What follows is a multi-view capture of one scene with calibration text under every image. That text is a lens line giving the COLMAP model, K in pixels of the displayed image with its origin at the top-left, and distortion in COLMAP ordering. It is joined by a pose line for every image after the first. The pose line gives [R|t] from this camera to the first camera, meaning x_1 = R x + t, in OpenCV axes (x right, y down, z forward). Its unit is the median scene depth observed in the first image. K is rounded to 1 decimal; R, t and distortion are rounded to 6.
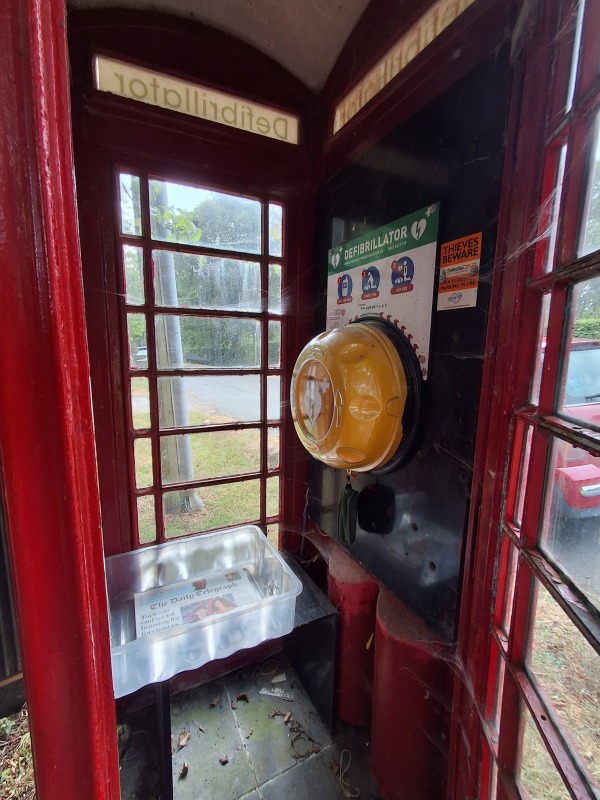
lens RADIAL K [[366.6, 0, 300.0], [0, 366.6, 400.0], [0, 0, 1]] dist [-0.000230, -0.000018]
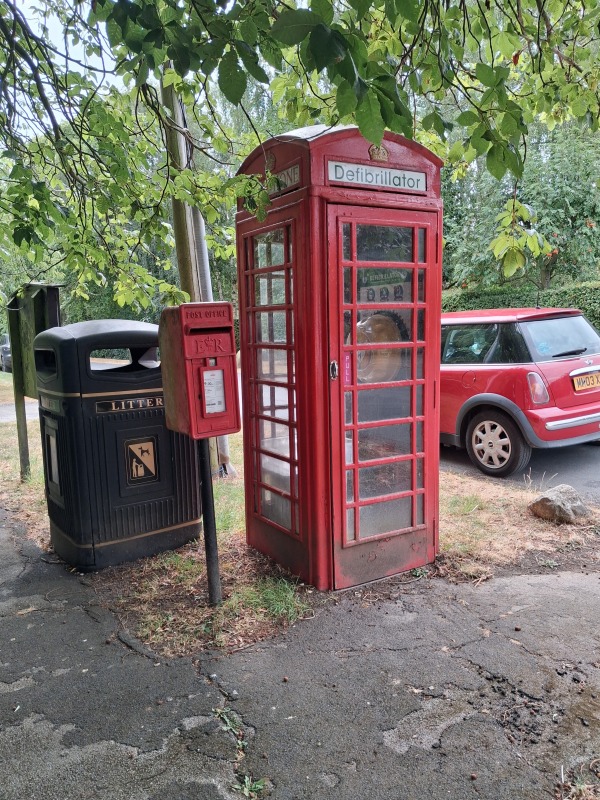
lens RADIAL K [[630.3, 0, 282.2], [0, 630.3, 401.7], [0, 0, 1]] dist [0.003653, -0.000962]
pose [[0.997669, -0.048935, 0.047571, -0.566024], [0.049925, 0.998556, -0.019857, 0.320567], [-0.046530, 0.022186, 0.998670, -2.449154]]
